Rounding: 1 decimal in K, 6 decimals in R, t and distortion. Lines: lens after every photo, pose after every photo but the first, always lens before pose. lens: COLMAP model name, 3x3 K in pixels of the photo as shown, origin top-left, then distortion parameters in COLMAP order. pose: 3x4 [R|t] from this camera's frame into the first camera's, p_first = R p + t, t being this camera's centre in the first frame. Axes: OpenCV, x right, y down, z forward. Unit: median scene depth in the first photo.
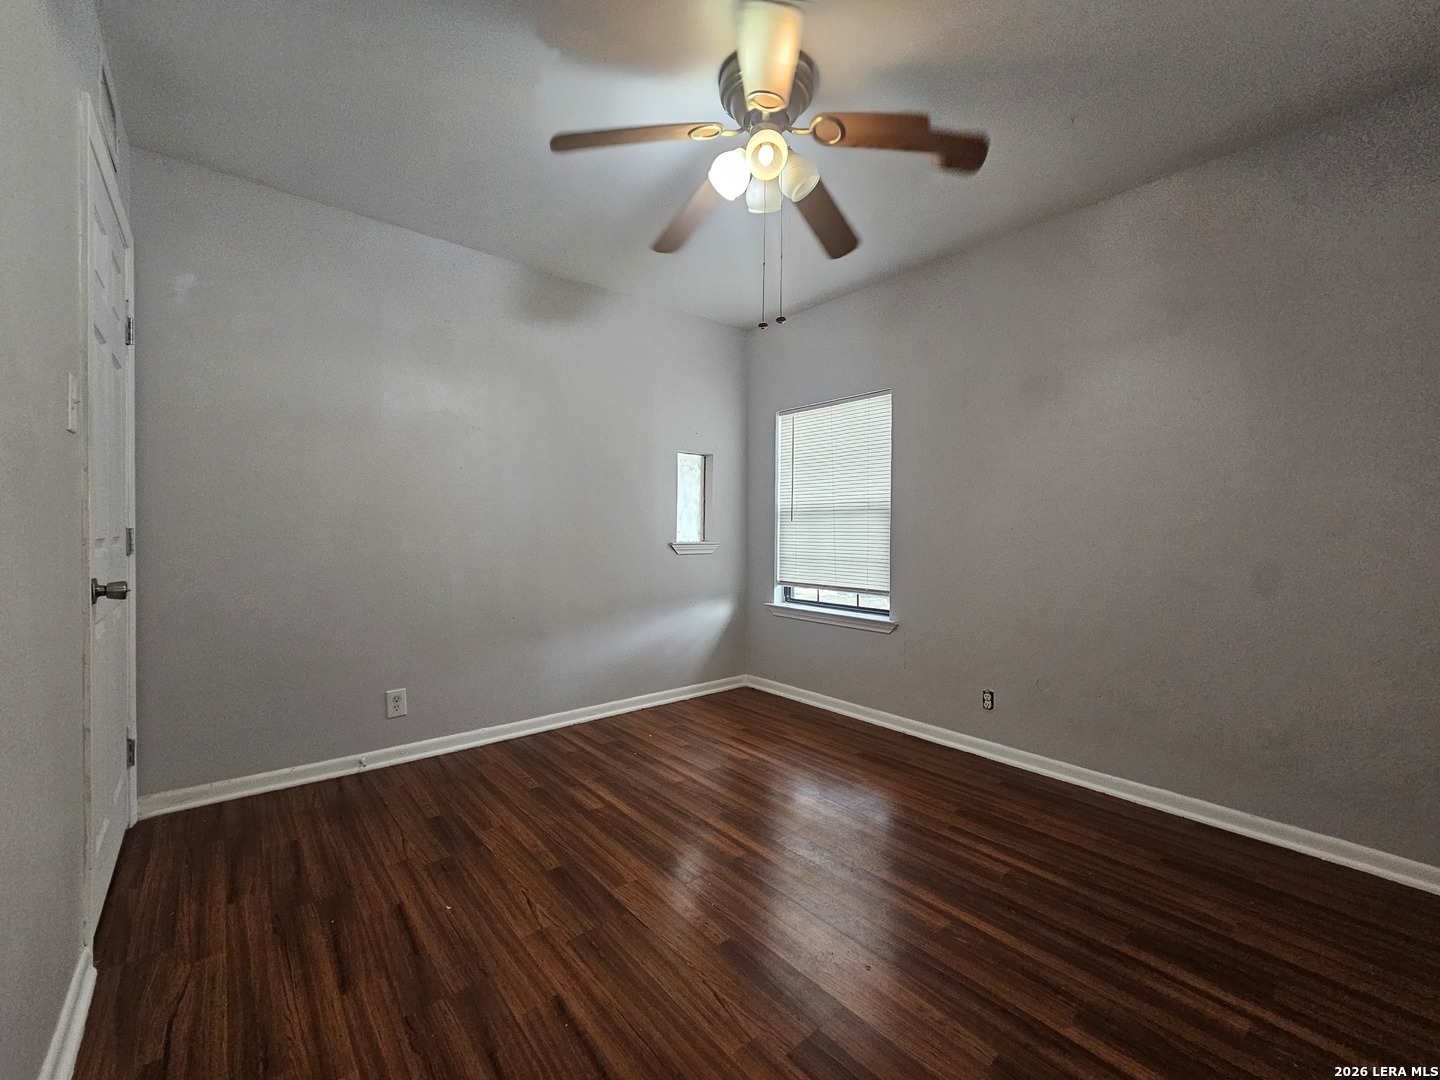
lens RADIAL K [[592.7, 0, 719.8], [0, 592.7, 541.0], [0, 0, 1]] dist [0.001296, -0.000951]
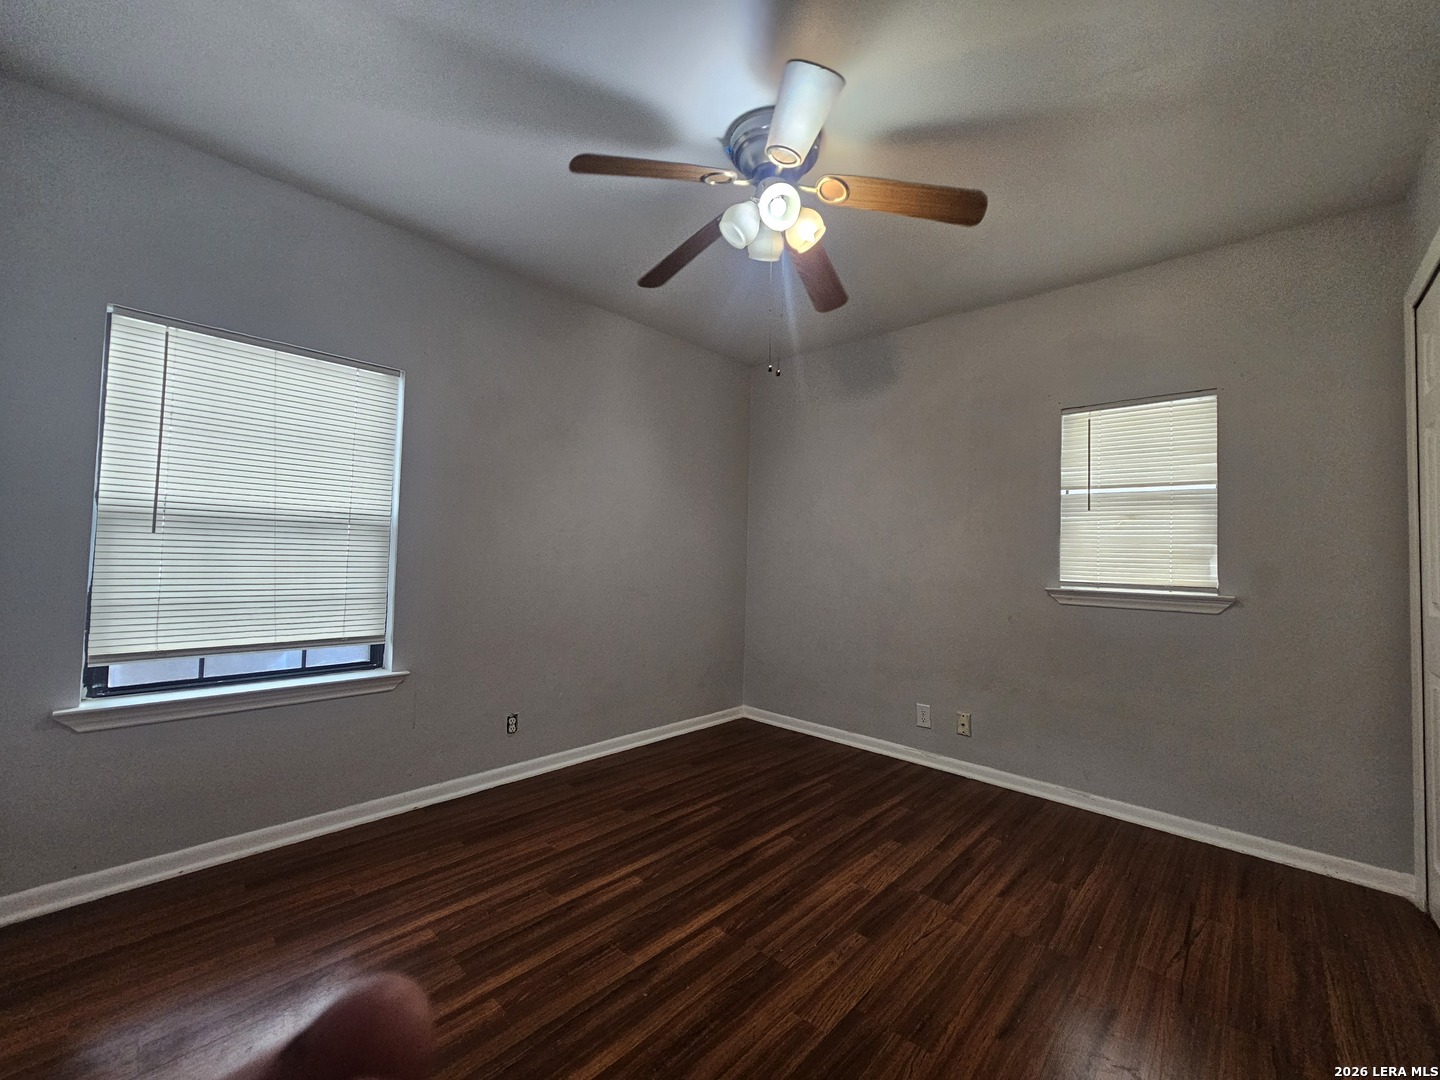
lens RADIAL K [[592.7, 0, 718.9], [0, 592.7, 541.8], [0, 0, 1]] dist [0.001296, -0.000951]
pose [[-0.119791, 0.013984, 0.992701, -0.756571], [-0.006766, 0.999866, -0.014901, -0.036922], [-0.992776, -0.008502, -0.119681, 0.982474]]
